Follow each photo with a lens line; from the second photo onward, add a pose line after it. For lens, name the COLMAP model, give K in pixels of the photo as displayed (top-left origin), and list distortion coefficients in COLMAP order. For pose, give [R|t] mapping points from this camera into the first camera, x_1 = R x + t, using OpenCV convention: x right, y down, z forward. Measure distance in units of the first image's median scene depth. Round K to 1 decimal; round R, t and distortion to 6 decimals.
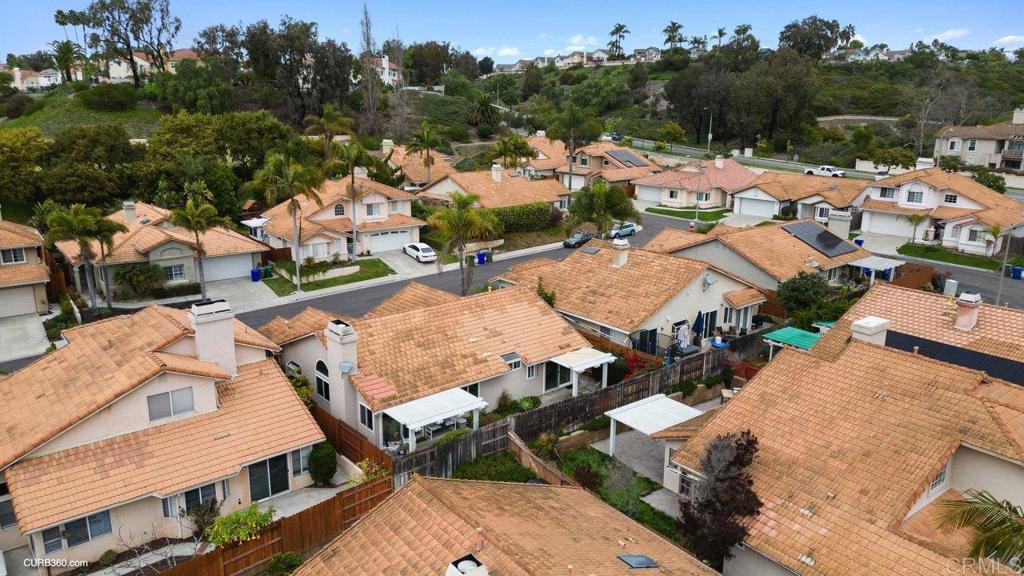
lens RADIAL K [[718.6, 0, 517.1], [0, 718.6, 320.7], [0, 0, 1]] dist [0.070011, -0.100495]
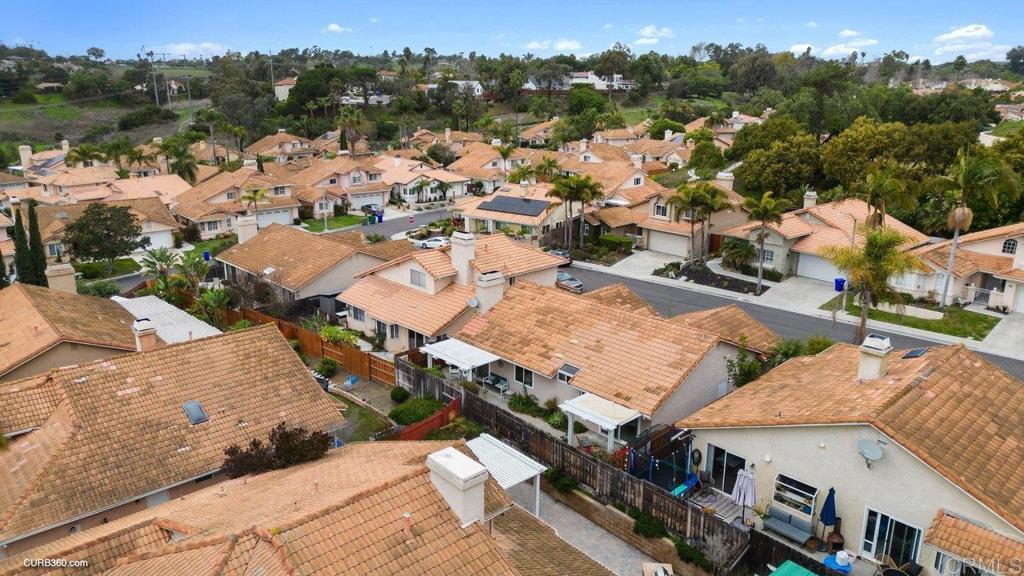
lens RADIAL K [[678.6, 0, 462.7], [0, 678.6, 339.3], [0, 0, 1]] dist [-0.004014, -0.004750]
pose [[-0.002394, 0.338812, -0.940851, 0.699878], [-0.290844, 0.899945, 0.324821, -0.201177], [0.956768, 0.274418, 0.096387, 0.649320]]
